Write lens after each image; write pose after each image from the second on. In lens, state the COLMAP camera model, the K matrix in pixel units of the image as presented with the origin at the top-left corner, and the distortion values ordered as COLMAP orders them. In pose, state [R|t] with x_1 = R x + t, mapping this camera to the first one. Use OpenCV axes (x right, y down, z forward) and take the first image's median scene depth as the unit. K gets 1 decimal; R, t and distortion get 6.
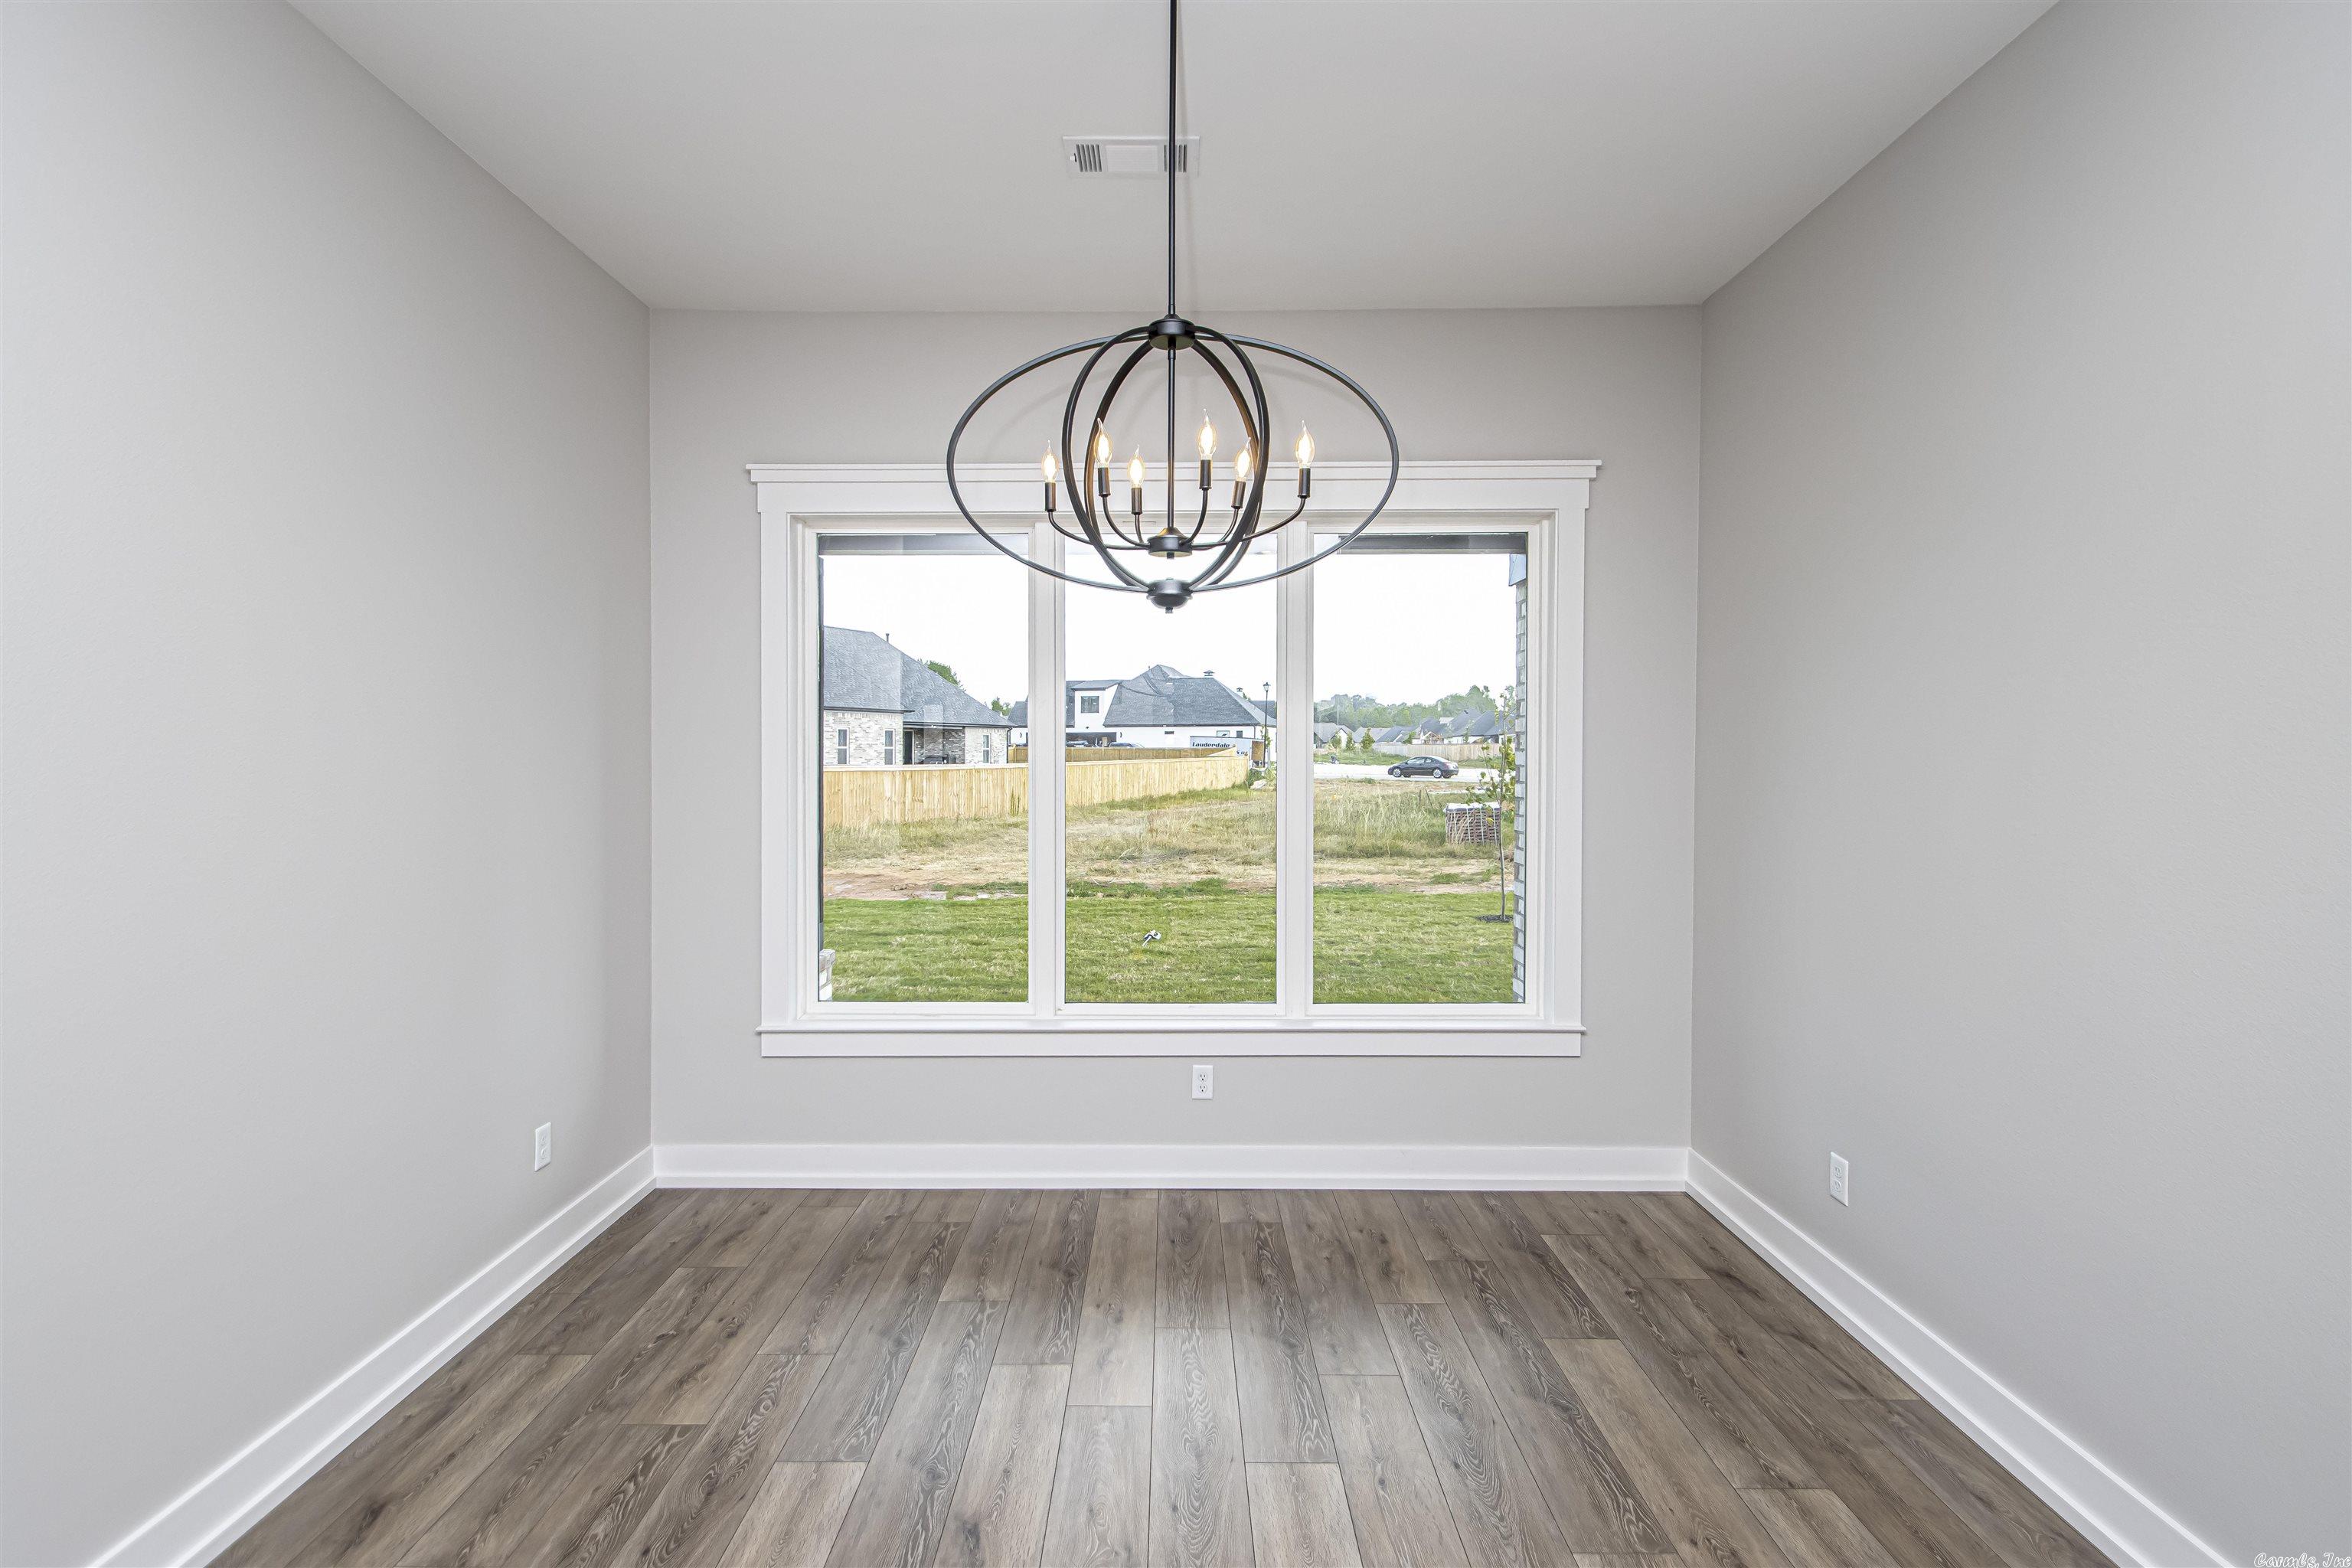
lens RADIAL K [[1119.1, 0, 1169.2], [0, 1119.1, 758.6], [0, 0, 1]] dist [0.017928, -0.018454]
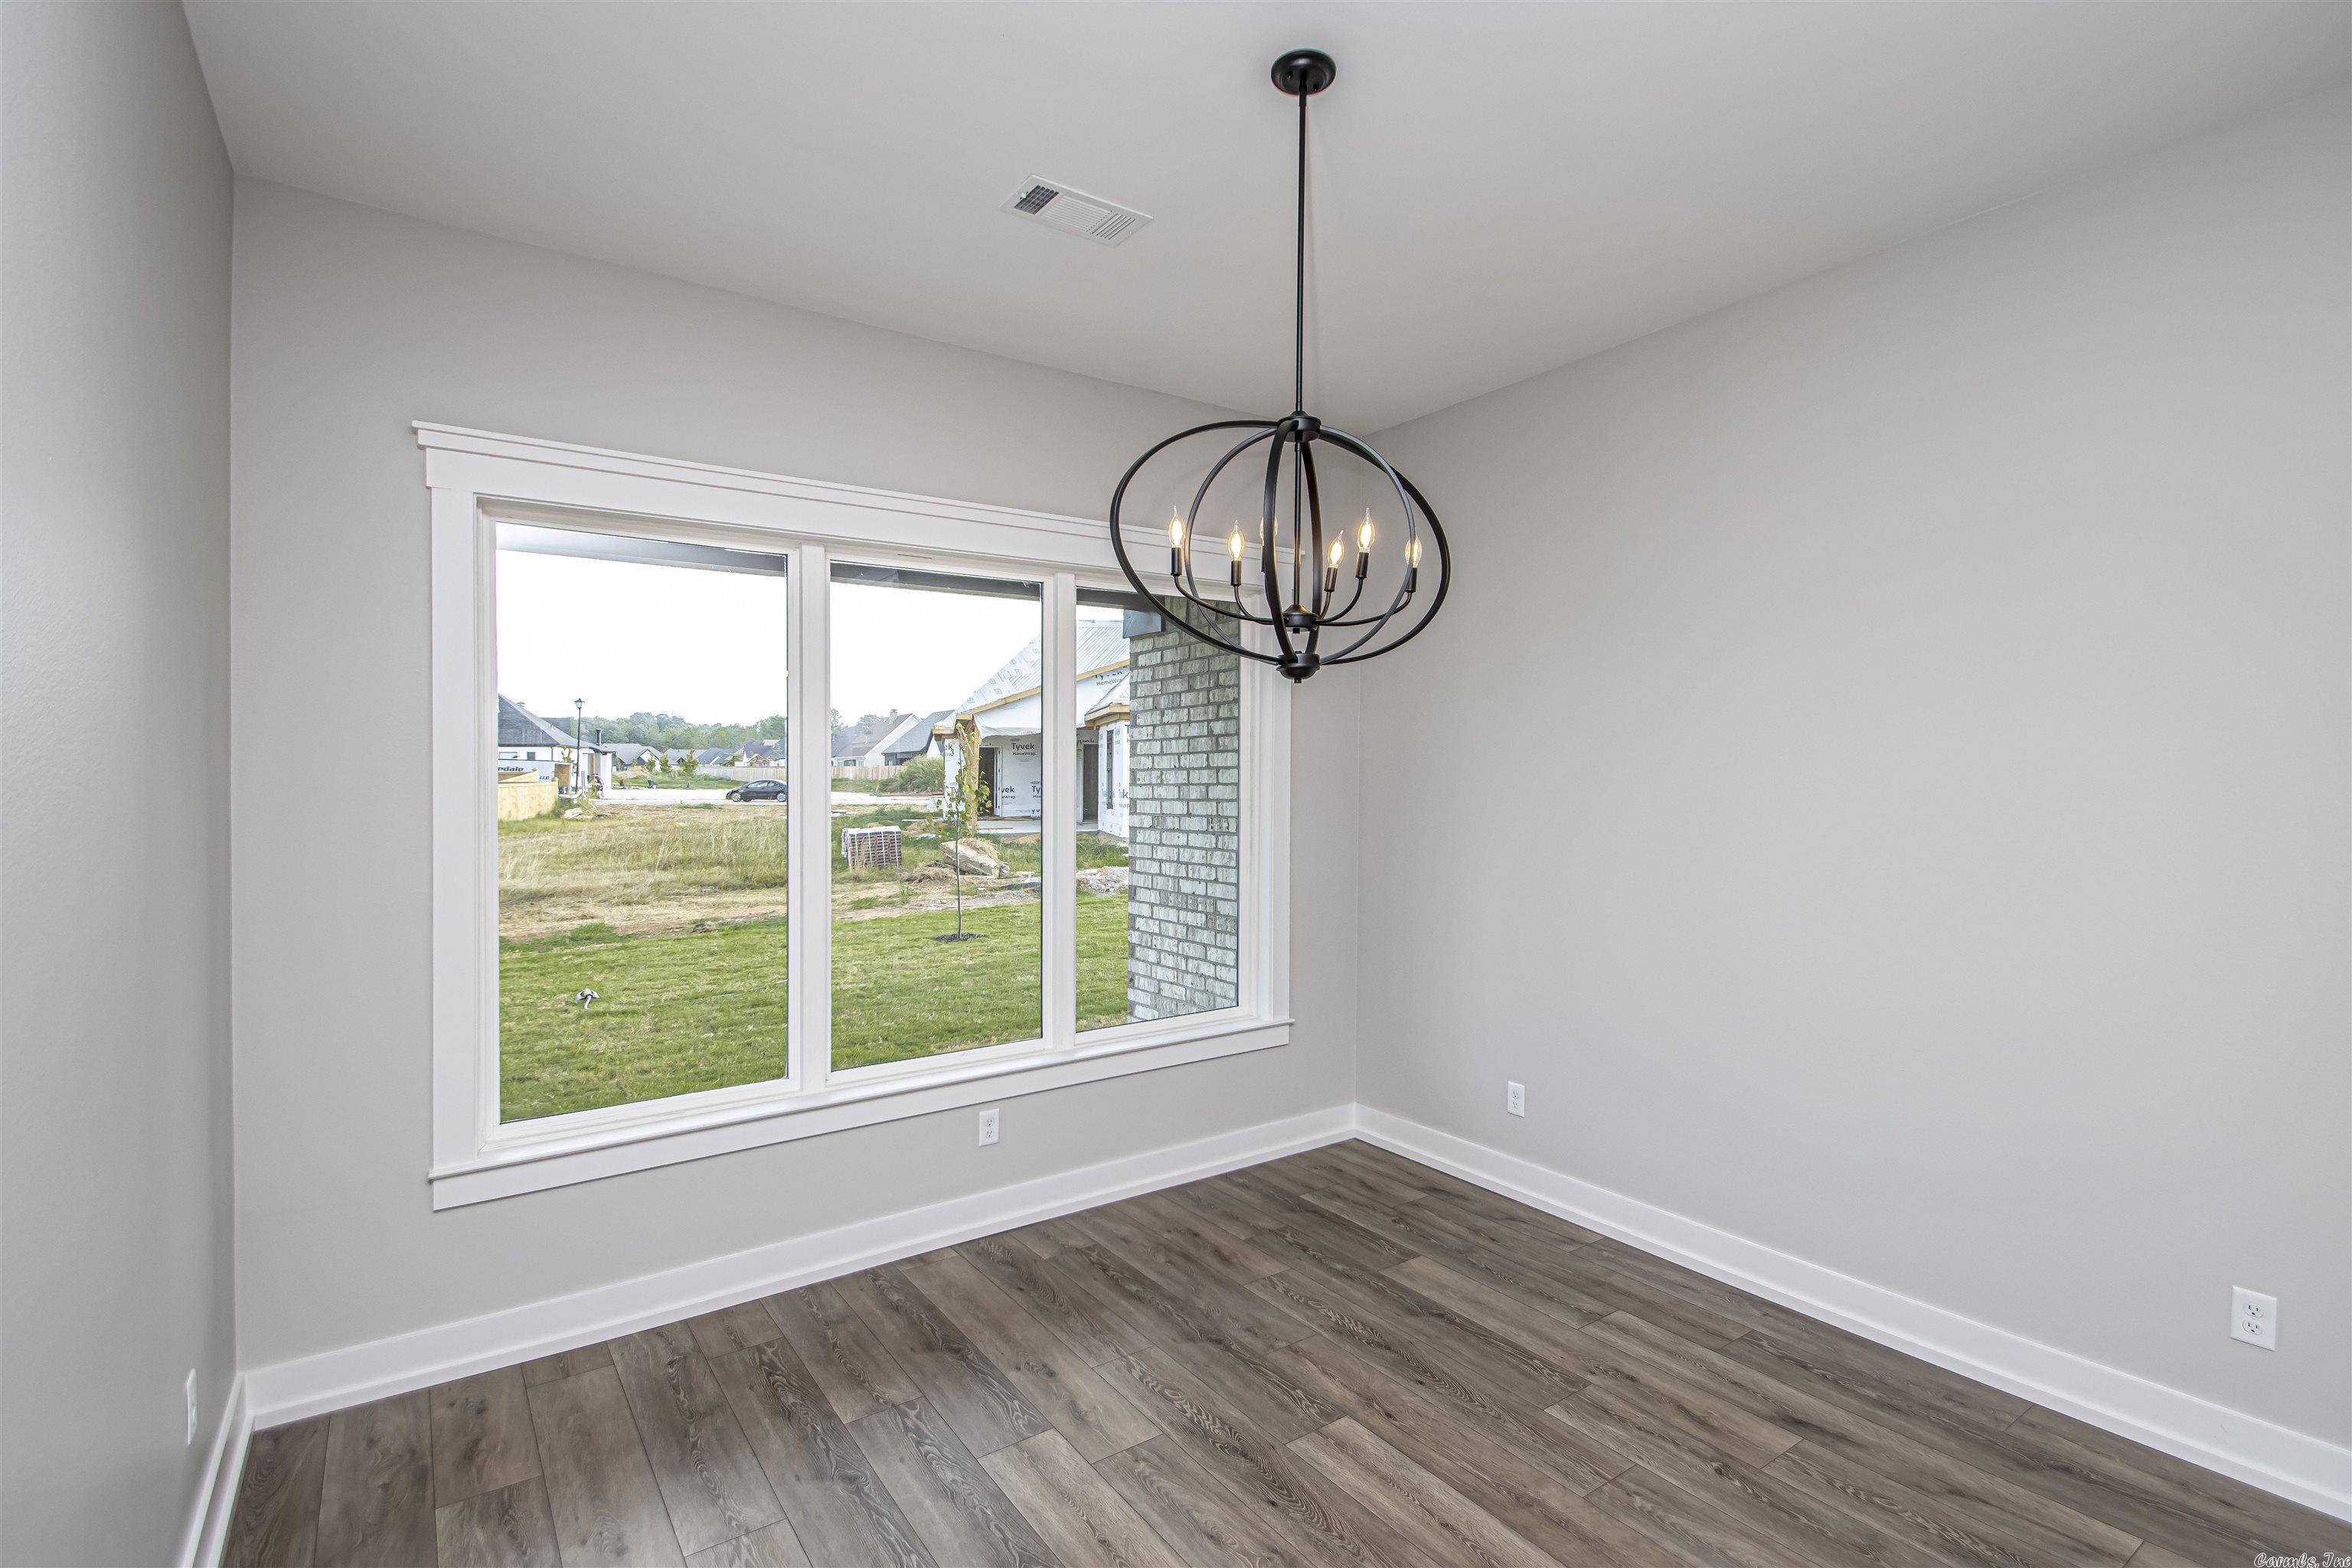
lens RADIAL K [[1090.2, 0, 1195.1], [0, 1090.2, 782.7], [0, 0, 1]] dist [0.020313, -0.018615]
pose [[0.808181, -0.011008, 0.588832, -0.411518], [0.009234, 0.999939, 0.006020, -0.023098], [-0.588862, 0.000573, 0.808233, 0.113588]]
